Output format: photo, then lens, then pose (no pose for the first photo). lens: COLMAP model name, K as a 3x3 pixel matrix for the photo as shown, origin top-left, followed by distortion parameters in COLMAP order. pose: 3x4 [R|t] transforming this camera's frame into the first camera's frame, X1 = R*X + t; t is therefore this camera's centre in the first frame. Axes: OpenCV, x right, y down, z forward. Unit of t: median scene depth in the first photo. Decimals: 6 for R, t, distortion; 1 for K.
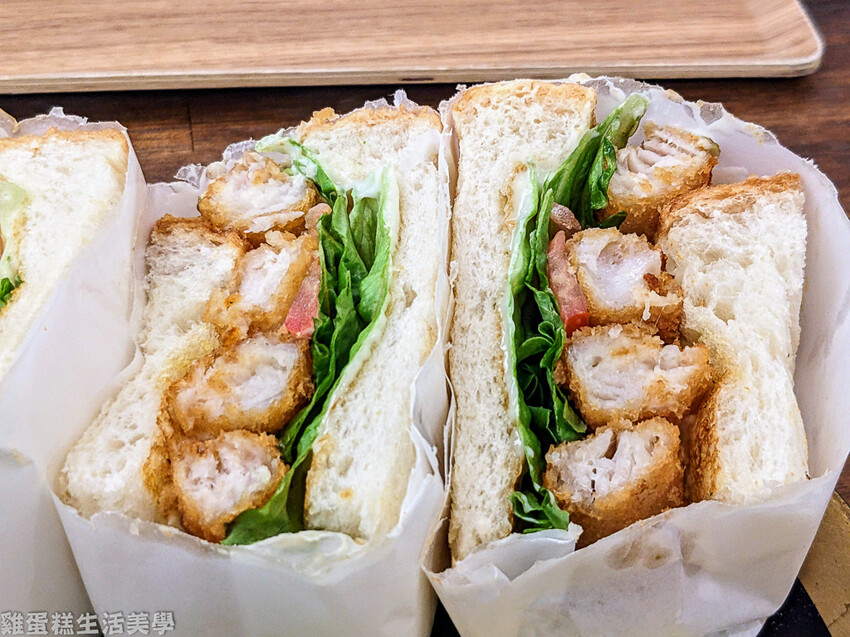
lens RADIAL K [[688.3, 0, 425.0], [0, 688.3, 318.5], [0, 0, 1]] dist [-0.006594, 0.005934]
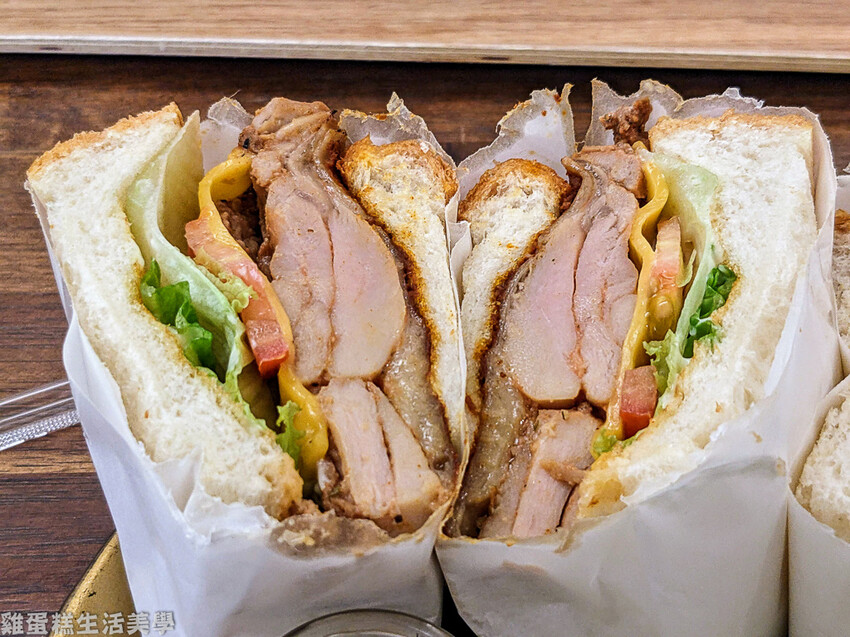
lens RADIAL K [[659.8, 0, 425.8], [0, 659.8, 292.2], [0, 0, 1]] dist [0.011886, -0.002559]
pose [[0.990165, 0.095450, -0.102290, -0.874368], [-0.093894, 0.995383, 0.019934, -0.006095], [0.103721, -0.010134, 0.994555, 0.048809]]
